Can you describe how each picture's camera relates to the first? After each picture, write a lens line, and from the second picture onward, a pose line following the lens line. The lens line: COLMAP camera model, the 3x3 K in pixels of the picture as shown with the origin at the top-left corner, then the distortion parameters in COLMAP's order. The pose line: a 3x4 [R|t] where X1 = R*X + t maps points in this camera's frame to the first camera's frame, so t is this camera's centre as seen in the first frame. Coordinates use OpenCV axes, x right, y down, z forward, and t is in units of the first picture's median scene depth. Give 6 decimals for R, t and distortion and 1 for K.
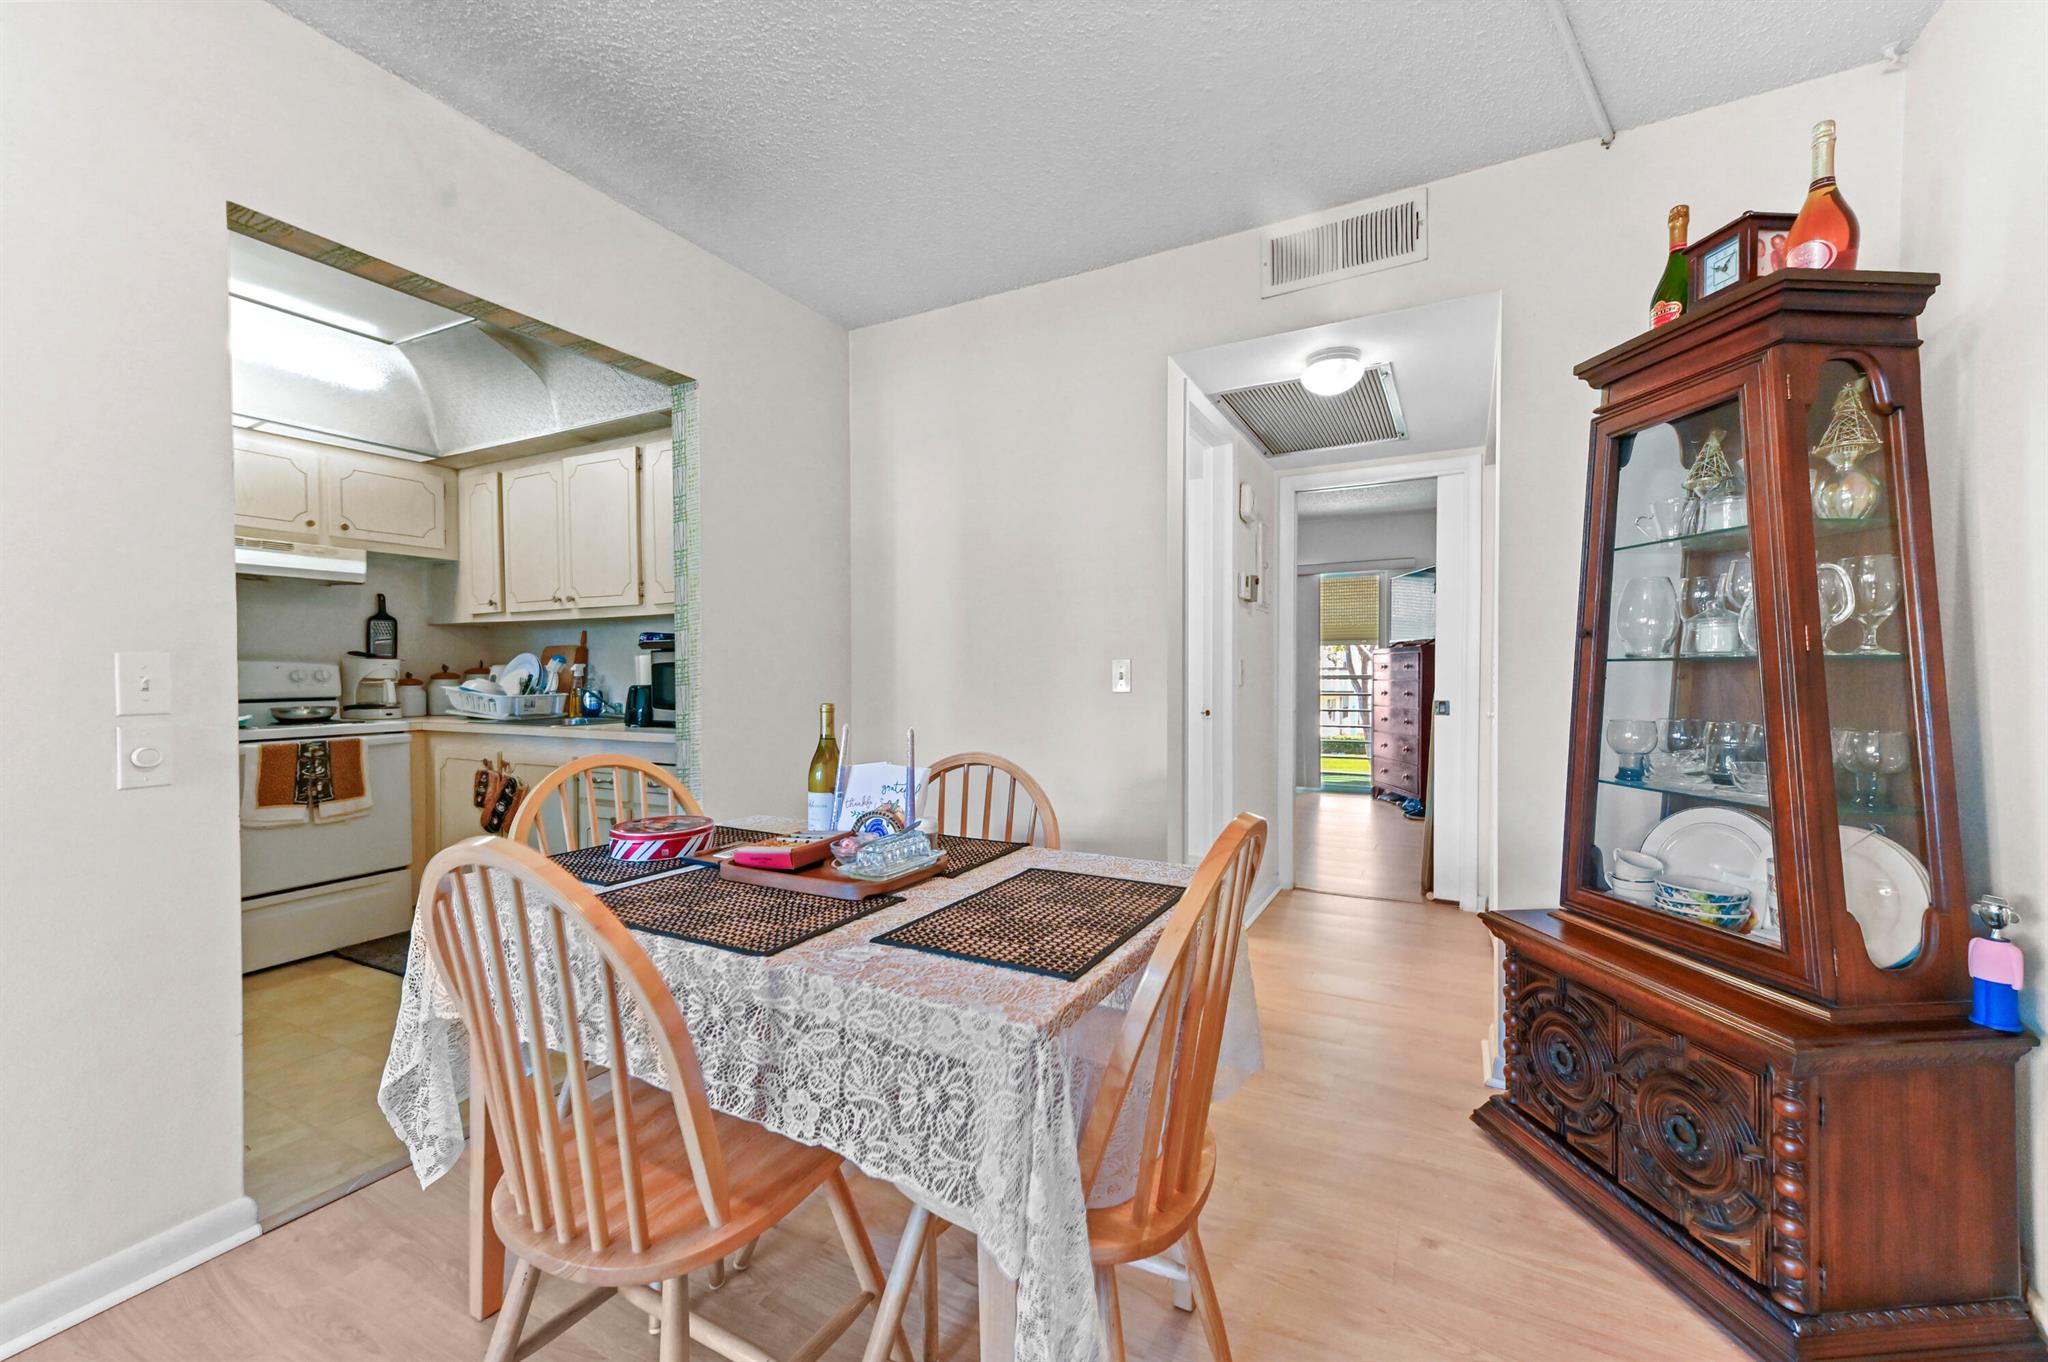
lens RADIAL K [[804.9, 0, 1029.7], [0, 804.9, 679.6], [0, 0, 1]] dist [0.001536, 0.000266]
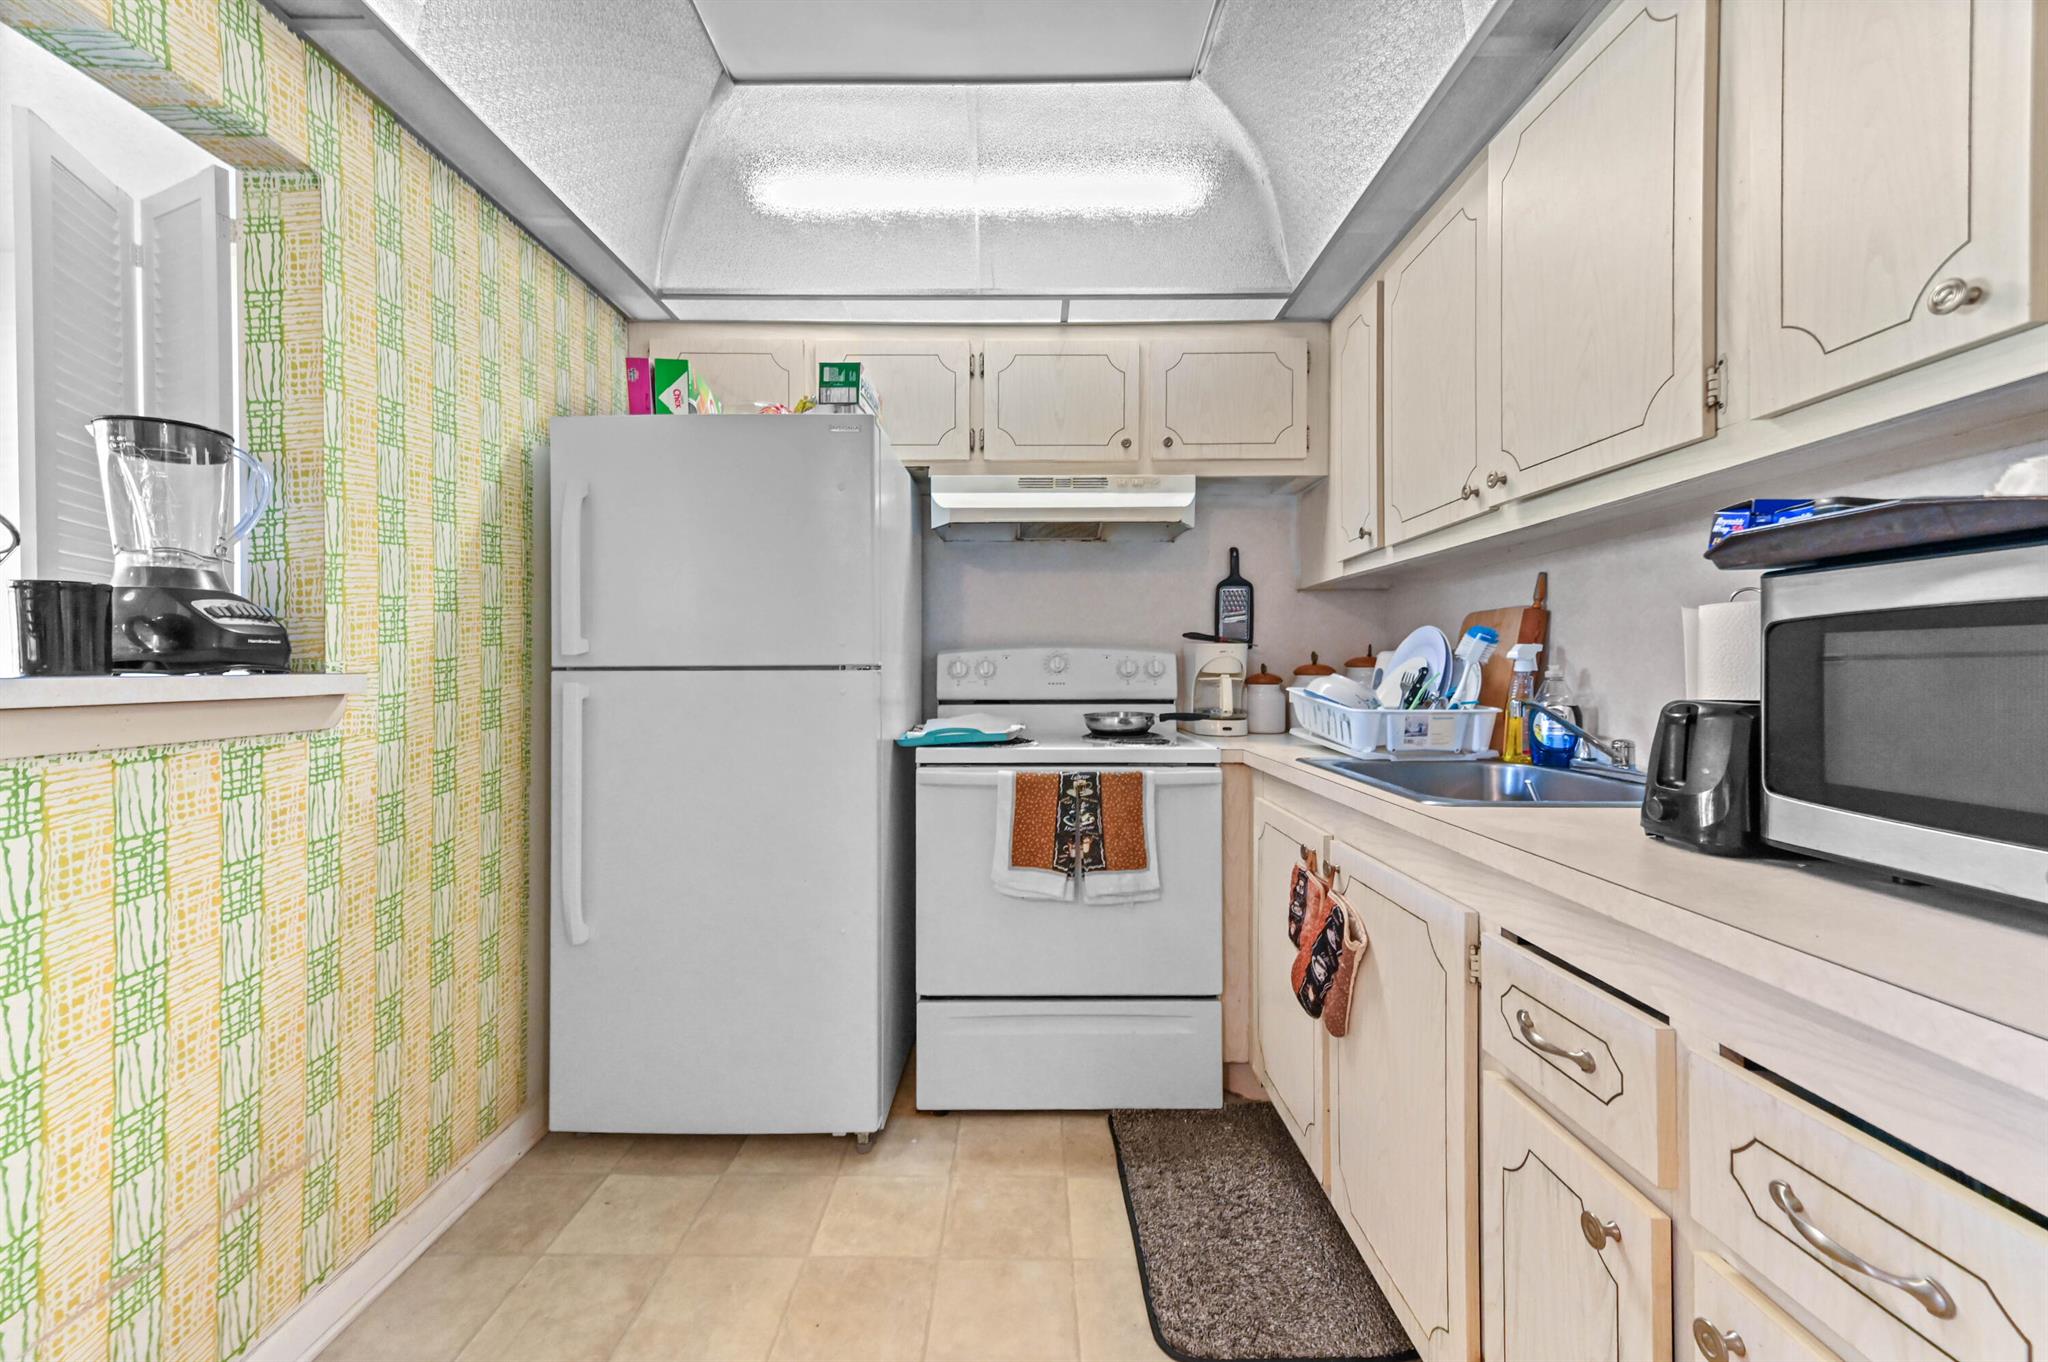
lens RADIAL K [[804.9, 0, 1029.7], [0, 804.9, 679.6], [0, 0, 1]] dist [0.001536, 0.000266]
pose [[0.447055, 0.013672, -0.894402, -0.308294], [-0.013841, 0.999869, 0.008366, 0.000446], [0.894399, 0.008639, 0.447186, 0.603311]]
